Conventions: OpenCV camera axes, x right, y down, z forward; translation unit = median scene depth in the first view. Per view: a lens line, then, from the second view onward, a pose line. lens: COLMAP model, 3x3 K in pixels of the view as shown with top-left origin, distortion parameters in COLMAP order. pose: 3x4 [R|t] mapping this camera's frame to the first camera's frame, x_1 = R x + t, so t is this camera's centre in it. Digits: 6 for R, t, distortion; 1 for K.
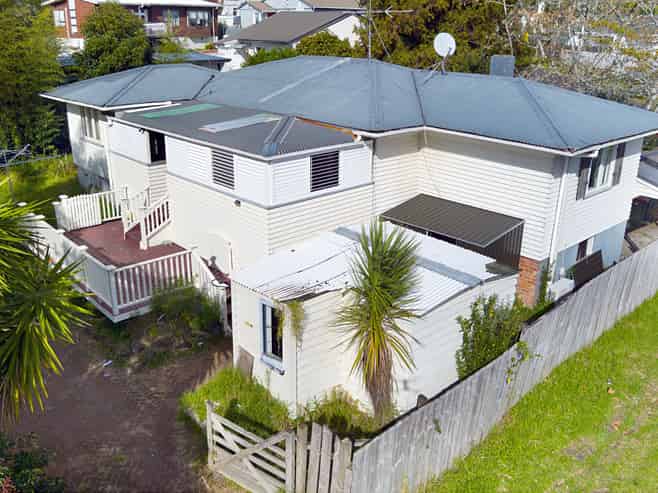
lens RADIAL K [[627.8, 0, 329.1], [0, 627.8, 244.9], [0, 0, 1]] dist [-0.066791, 0.000000]
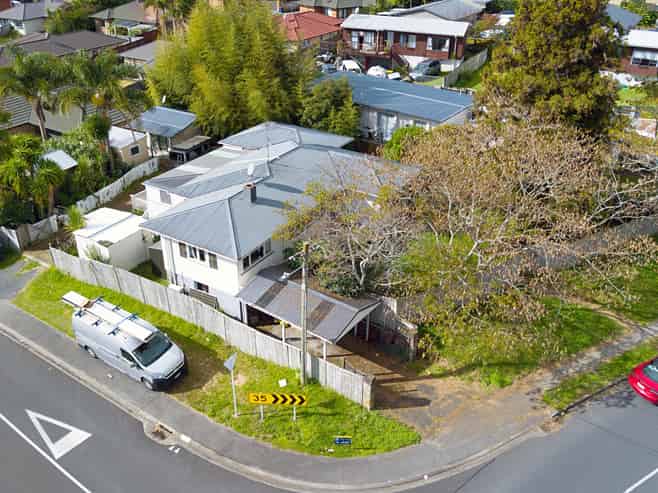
lens RADIAL K [[627.8, 0, 326.8], [0, 627.8, 246.8], [0, 0, 1]] dist [-0.066791, 0.000000]
pose [[0.267344, 0.451863, -0.851086, 2.609962], [-0.313362, 0.875996, 0.366655, -1.155803], [0.911225, 0.168674, 0.375789, 0.677396]]
